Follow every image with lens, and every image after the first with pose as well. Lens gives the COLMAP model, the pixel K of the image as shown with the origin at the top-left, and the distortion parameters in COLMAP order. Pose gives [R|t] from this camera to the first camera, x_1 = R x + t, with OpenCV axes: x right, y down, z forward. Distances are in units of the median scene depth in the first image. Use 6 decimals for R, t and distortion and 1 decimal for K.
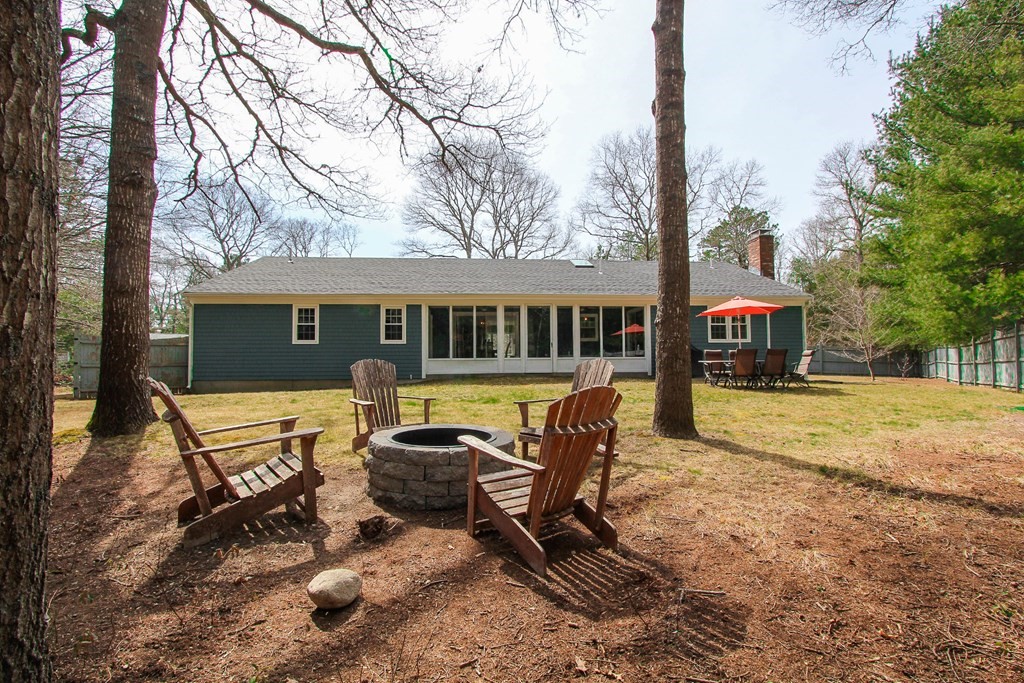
lens RADIAL K [[486.3, 0, 521.5], [0, 486.3, 343.6], [0, 0, 1]] dist [-0.015369, 0.000999]
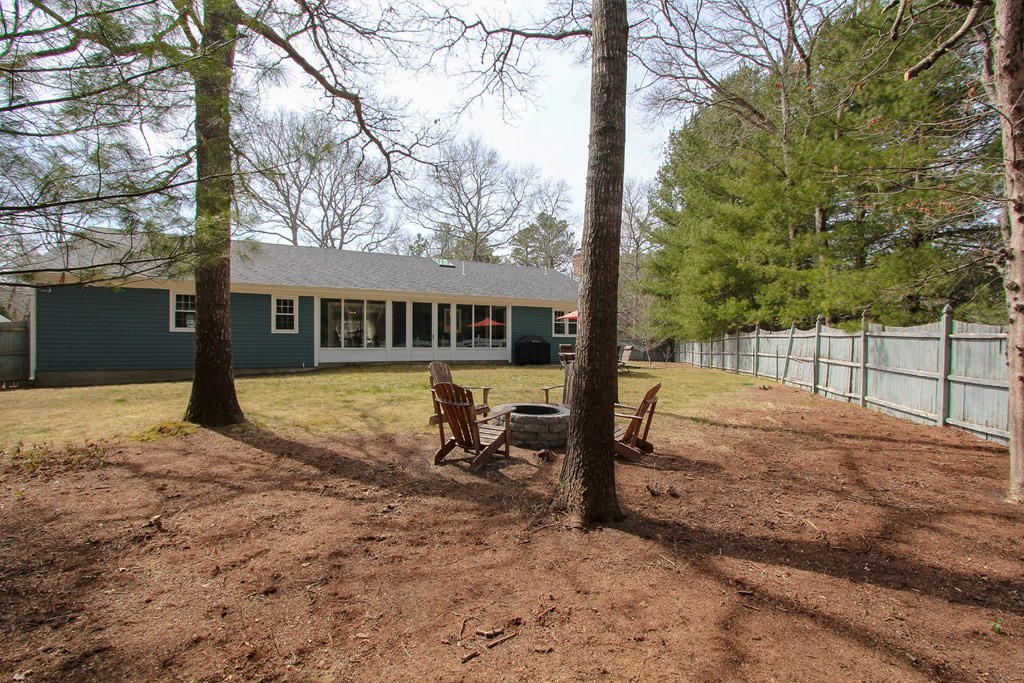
lens RADIAL K [[486.0, 0, 518.1], [0, 486.0, 339.9], [0, 0, 1]] dist [-0.016302, 0.000437]
pose [[0.912482, 0.014252, 0.408869, -0.234405], [-0.027449, 0.999274, 0.026425, -0.026674], [-0.408195, -0.035336, 0.912211, -0.142078]]
